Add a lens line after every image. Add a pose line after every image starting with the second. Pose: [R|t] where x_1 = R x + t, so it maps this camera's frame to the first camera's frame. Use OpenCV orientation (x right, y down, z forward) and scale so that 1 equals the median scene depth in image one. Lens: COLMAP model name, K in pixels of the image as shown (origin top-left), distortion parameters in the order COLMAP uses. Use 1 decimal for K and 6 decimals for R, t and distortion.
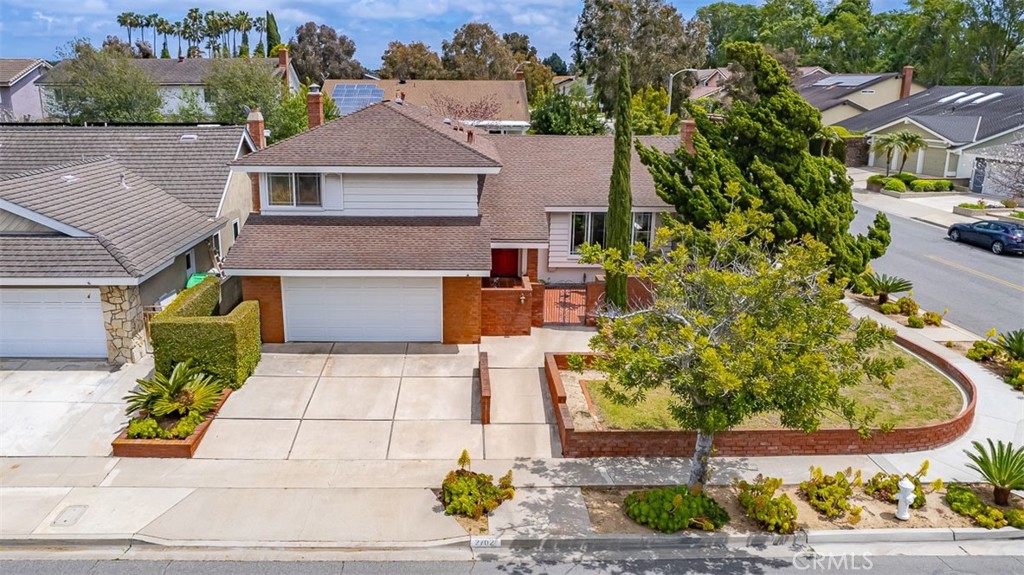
lens RADIAL K [[759.7, 0, 512.0], [0, 759.7, 287.5], [0, 0, 1]] dist [-0.086512, 0.099313]
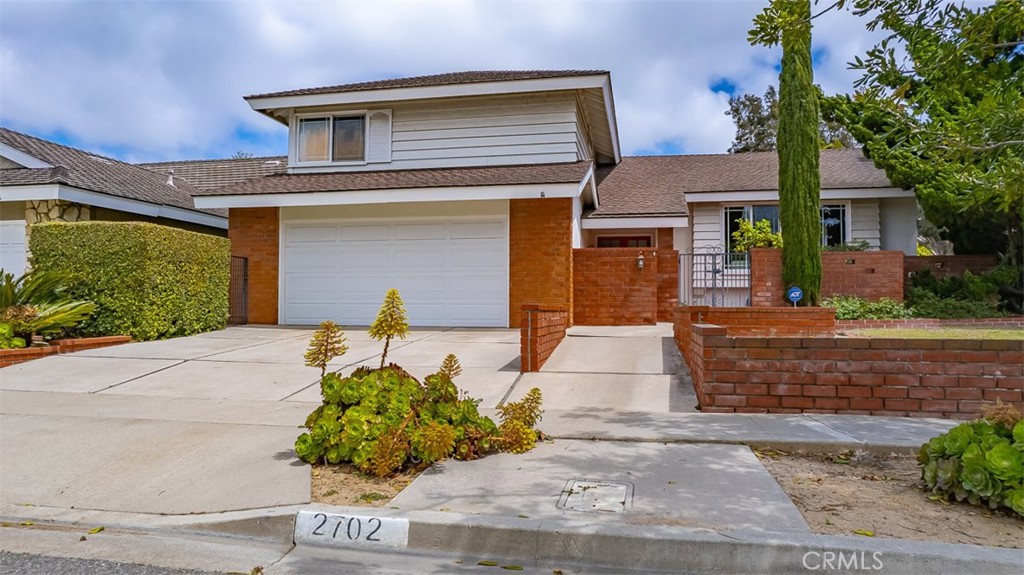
lens RADIAL K [[659.8, 0, 510.9], [0, 659.8, 308.6], [0, 0, 1]] dist [-0.040509, 0.000886]
pose [[0.967877, -0.020508, -0.250587, 0.056034], [-0.048898, 0.962284, -0.267617, 0.250920], [0.246624, 0.271274, 0.930369, 0.612997]]
